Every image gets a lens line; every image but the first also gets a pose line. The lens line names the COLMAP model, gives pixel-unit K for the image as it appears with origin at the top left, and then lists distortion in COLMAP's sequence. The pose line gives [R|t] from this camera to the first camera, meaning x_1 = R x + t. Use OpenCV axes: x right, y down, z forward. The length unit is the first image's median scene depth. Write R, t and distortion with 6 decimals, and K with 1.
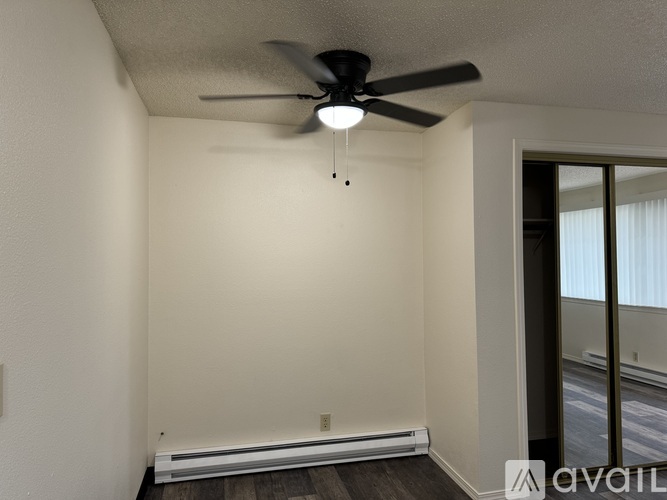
lens RADIAL K [[472.8, 0, 344.1], [0, 472.8, 253.5], [0, 0, 1]] dist [0.009539, 0.002205]
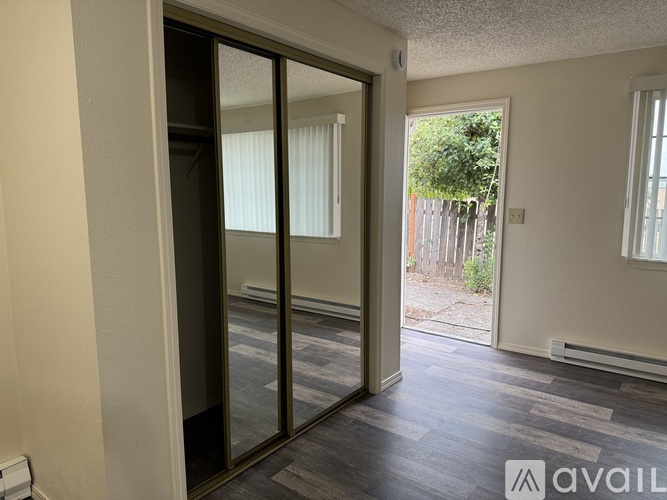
lens RADIAL K [[472.8, 0, 344.1], [0, 472.8, 253.5], [0, 0, 1]] dist [0.009539, 0.002205]
pose [[0.769392, -0.070600, 0.634864, 0.105856], [-0.021477, 0.990452, 0.136171, 0.015490], [-0.638416, -0.118404, 0.760530, 0.254389]]
